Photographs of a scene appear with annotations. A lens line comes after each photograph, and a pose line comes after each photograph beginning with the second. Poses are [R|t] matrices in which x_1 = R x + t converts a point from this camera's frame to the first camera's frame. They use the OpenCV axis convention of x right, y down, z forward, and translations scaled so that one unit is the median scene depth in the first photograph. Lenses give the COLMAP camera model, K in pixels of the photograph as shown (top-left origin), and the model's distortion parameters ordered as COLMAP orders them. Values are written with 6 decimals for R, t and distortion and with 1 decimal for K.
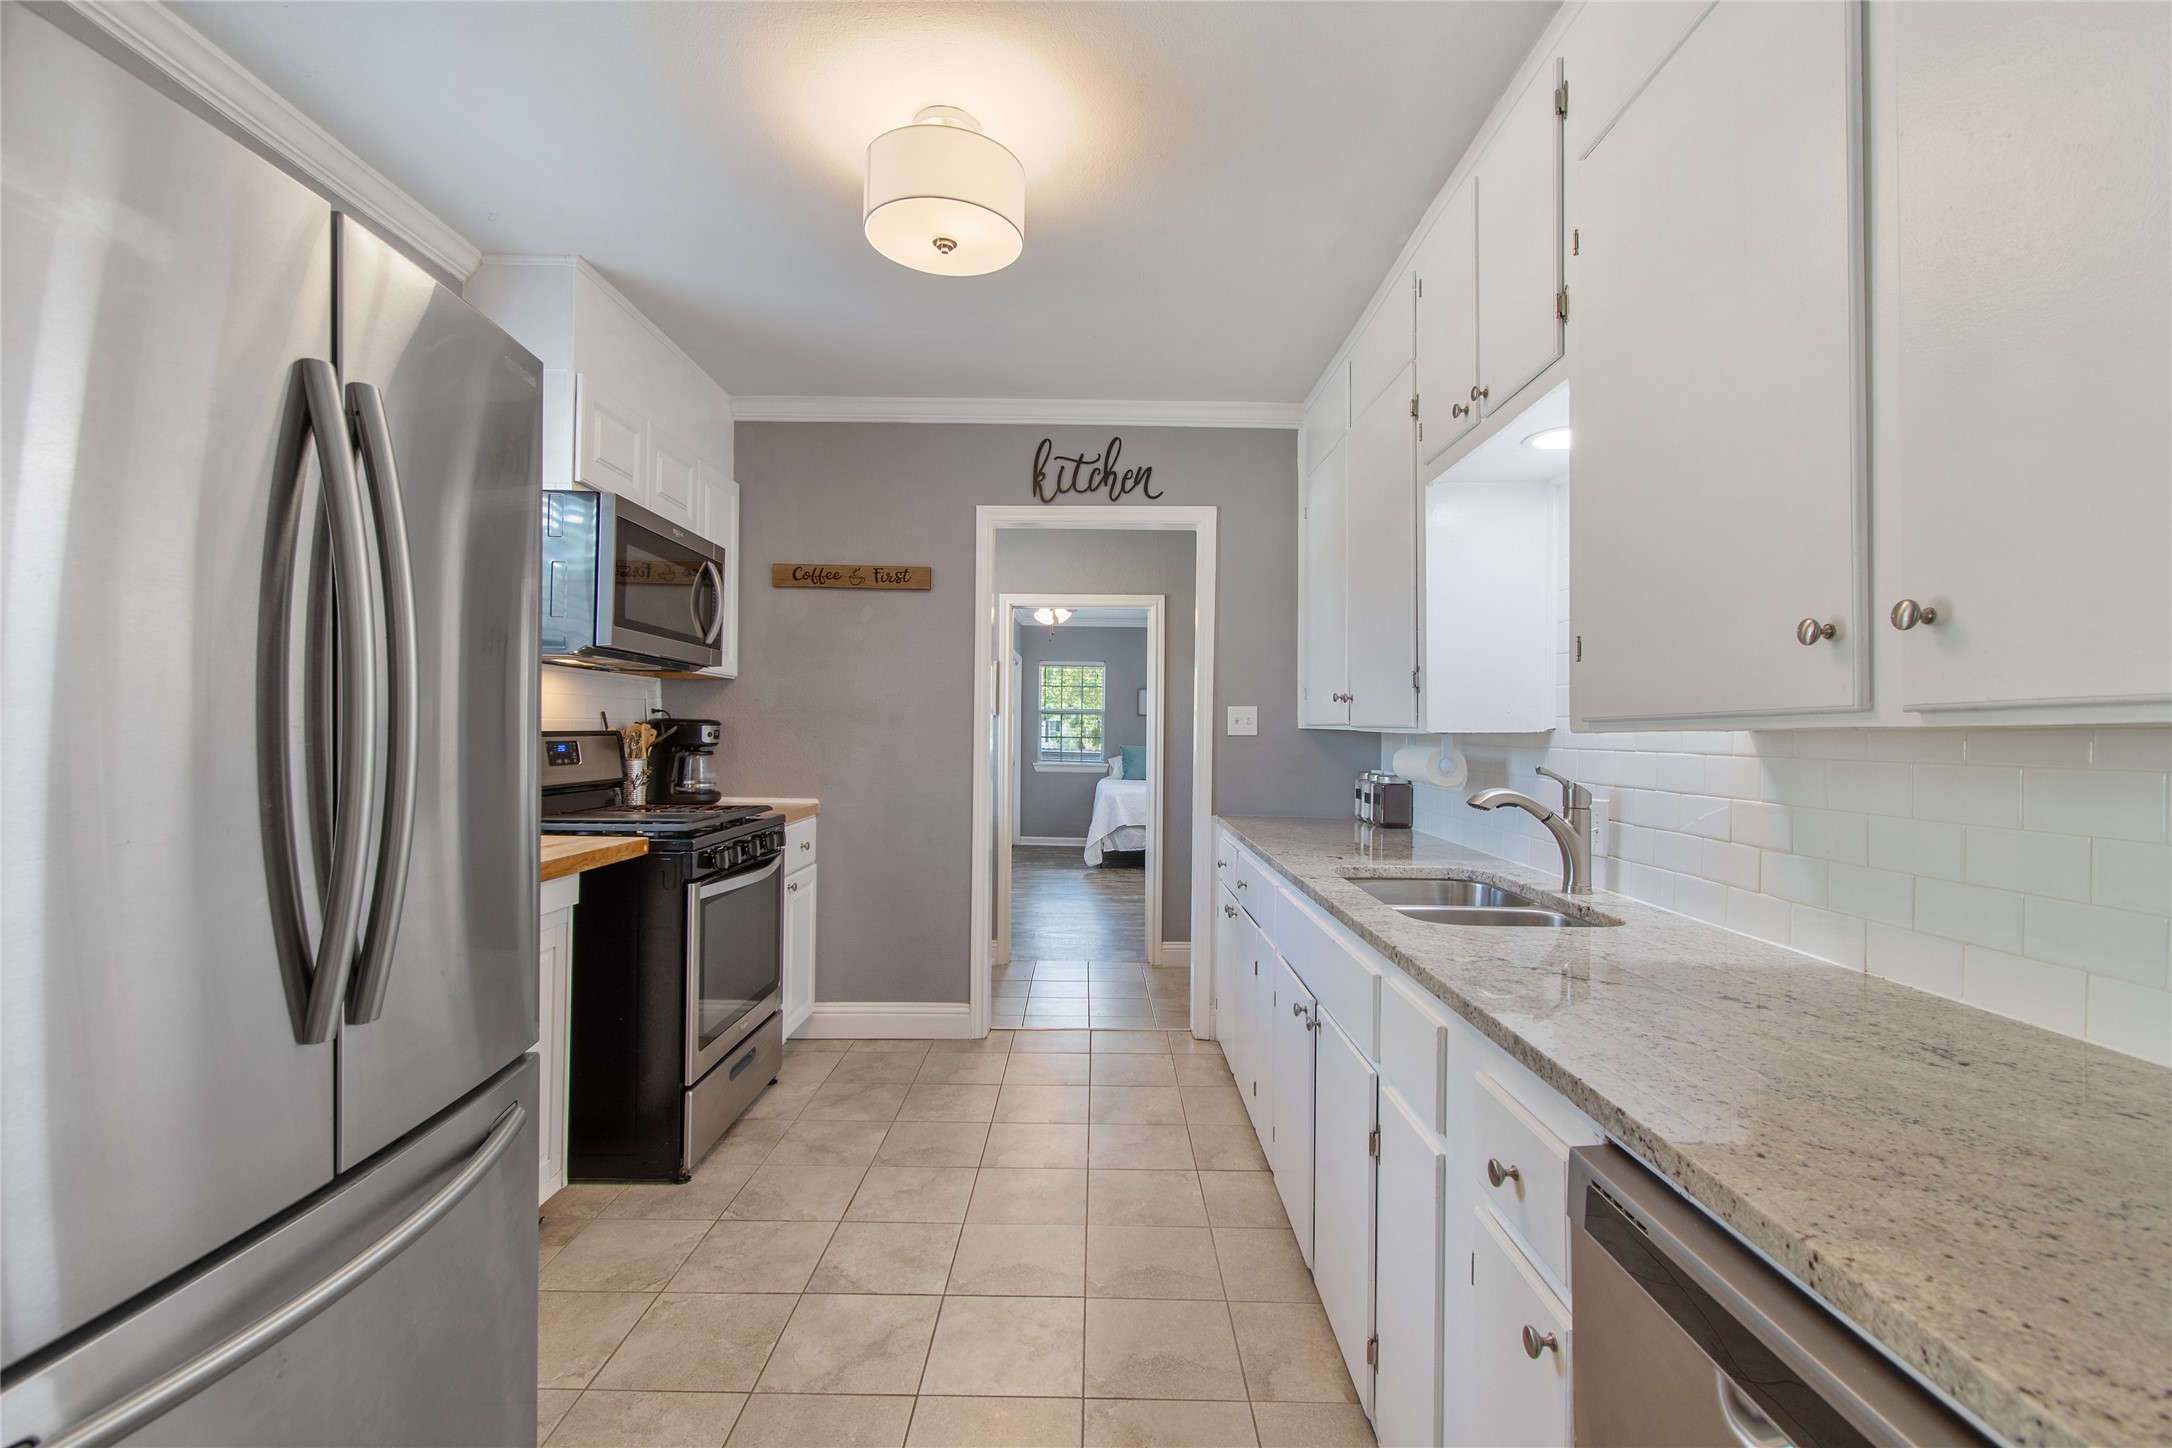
lens RADIAL K [[955.7, 0, 1100.8], [0, 955.7, 721.9], [0, 0, 1]] dist [0.005091, -0.001836]
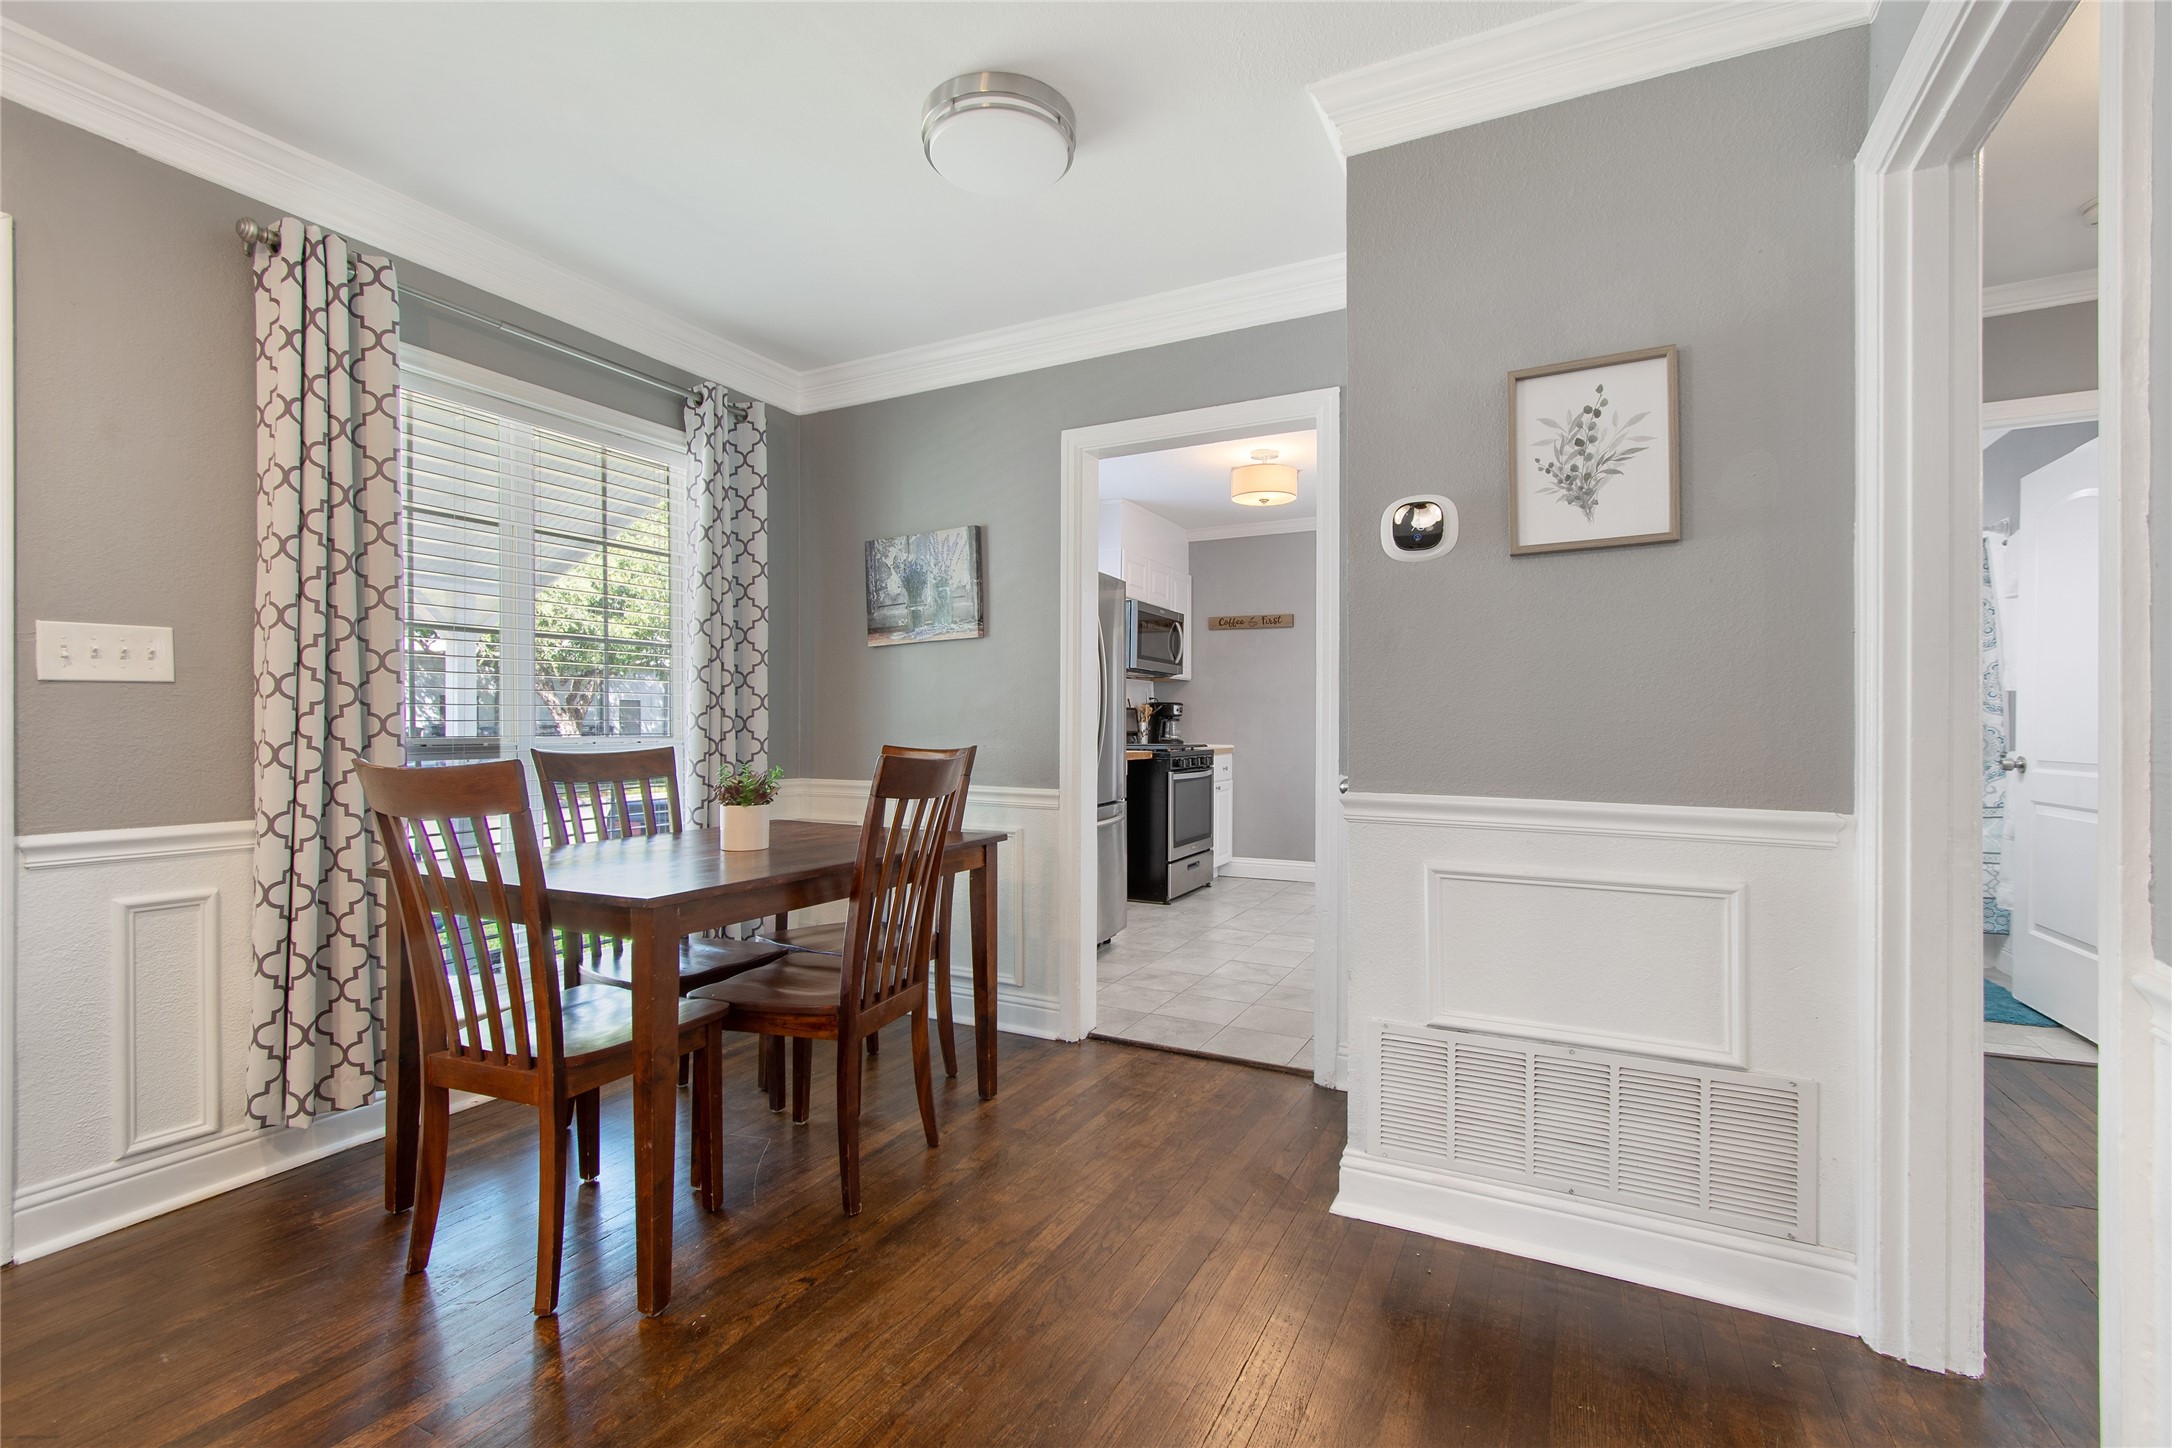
lens RADIAL K [[955.7, 0, 1089.7], [0, 955.7, 724.0], [0, 0, 1]] dist [0.005091, -0.001836]
pose [[0.886136, -0.006743, -0.463376, 0.369360], [0.007322, 0.999973, -0.000548, 0.046920], [0.463368, -0.002907, 0.886161, -0.891197]]
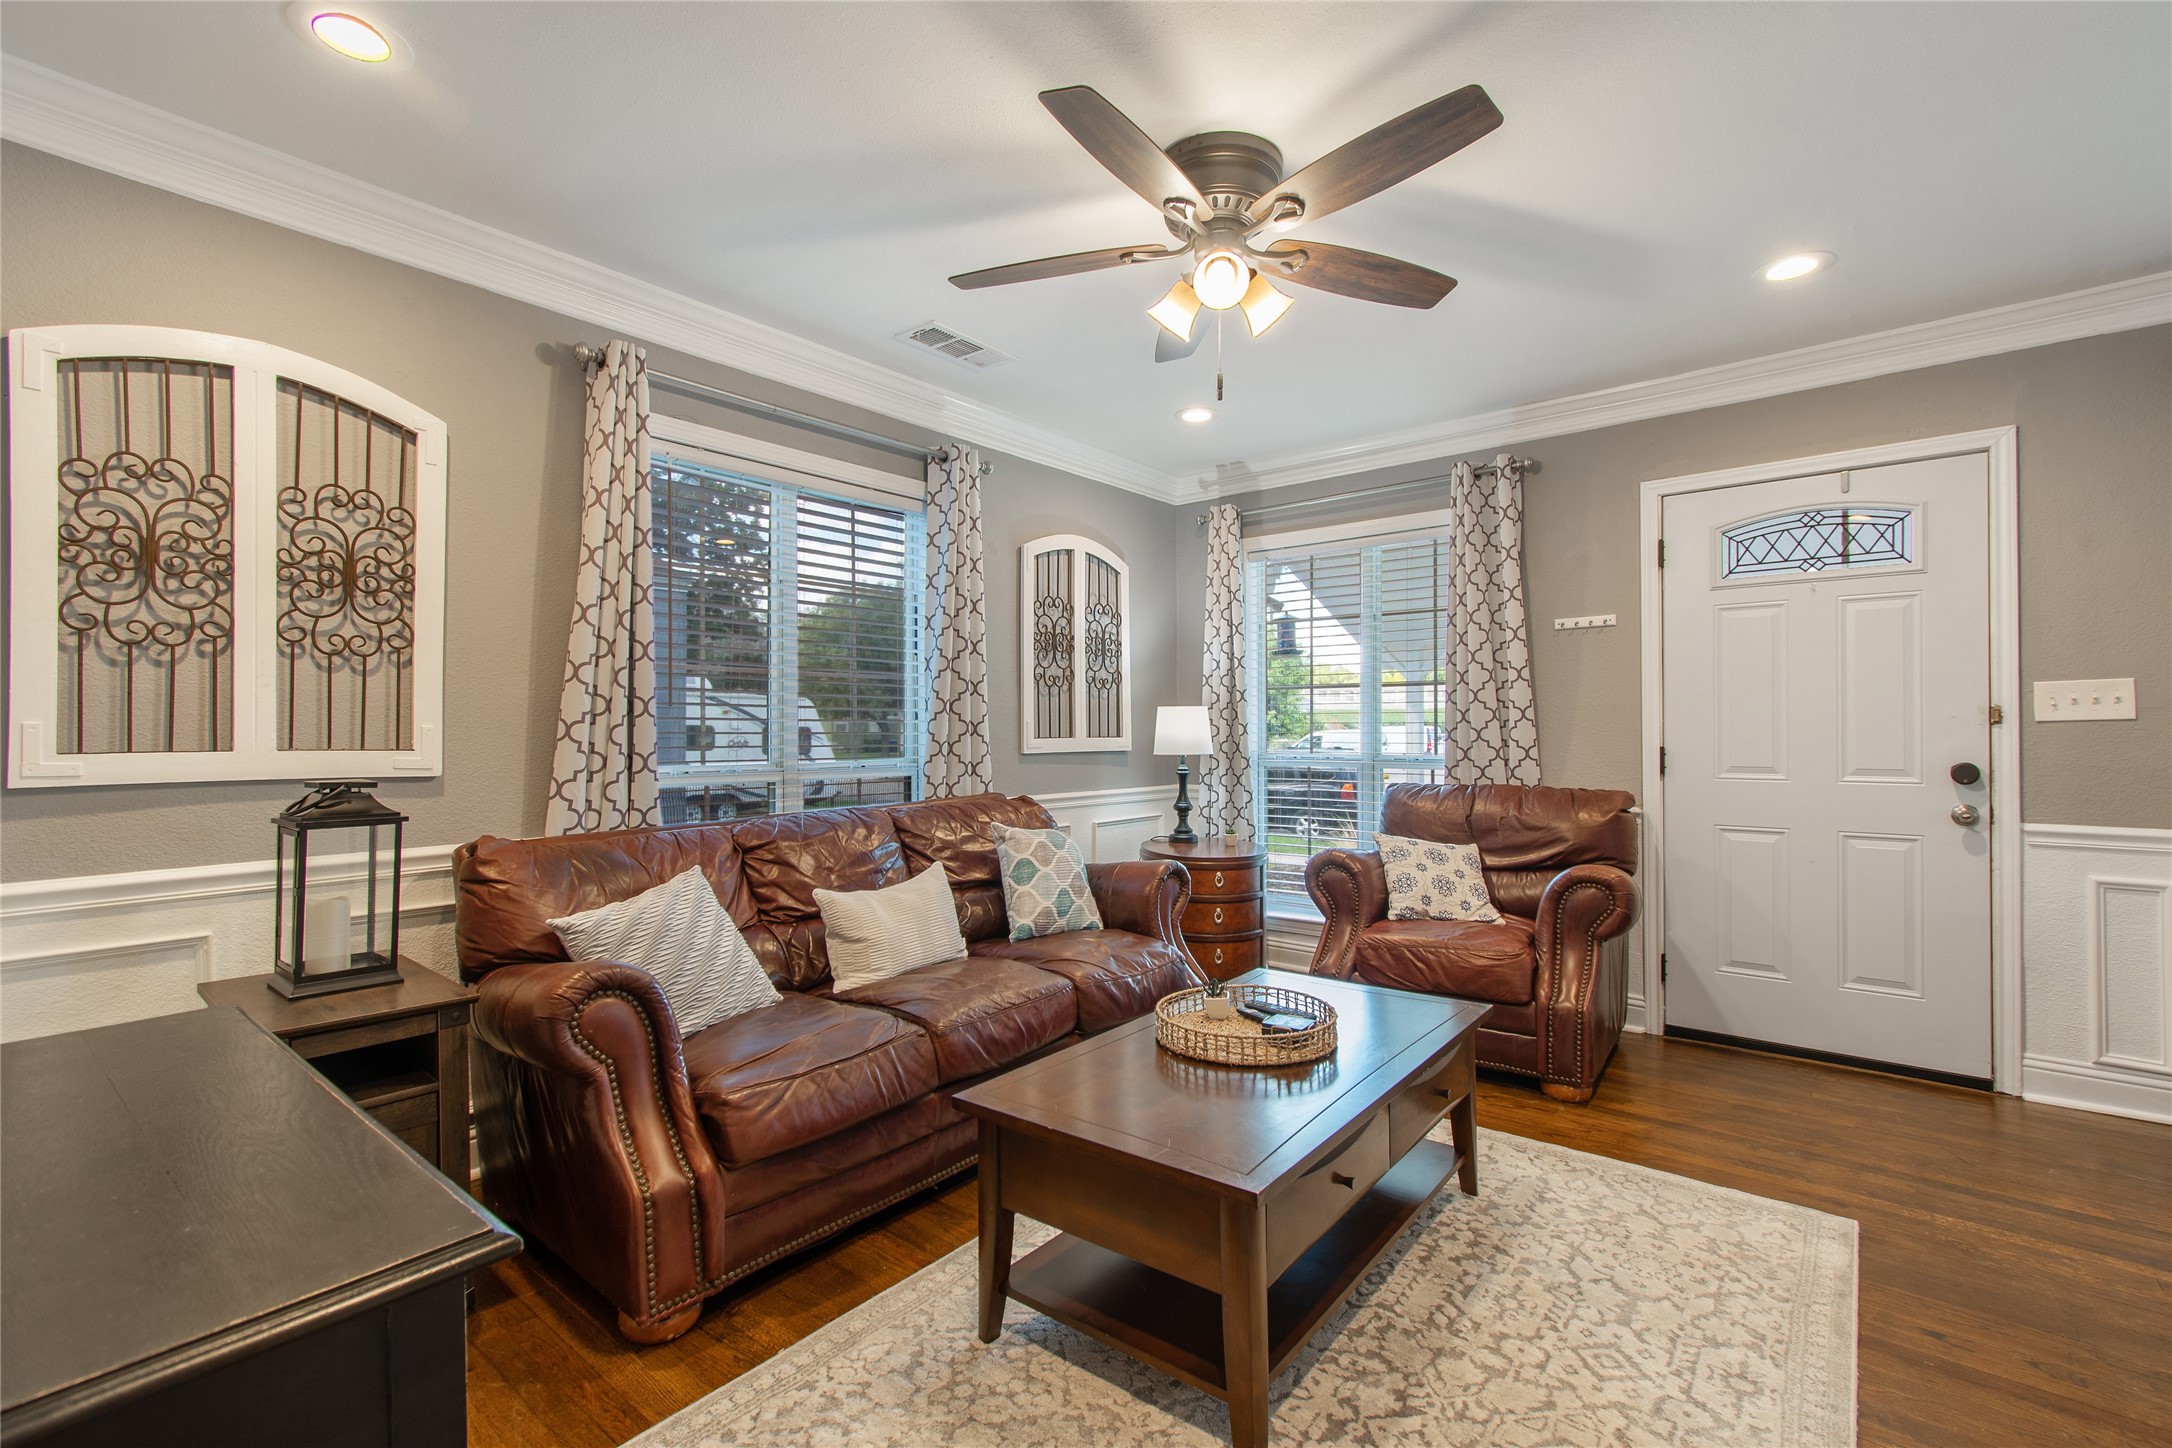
lens RADIAL K [[955.7, 0, 1092.7], [0, 955.7, 731.0], [0, 0, 1]] dist [0.005091, -0.001836]
pose [[-0.642473, -0.006205, -0.766283, 0.809715], [0.002629, 0.999943, -0.010302, 0.029072], [0.766304, -0.008633, -0.642420, -0.755990]]
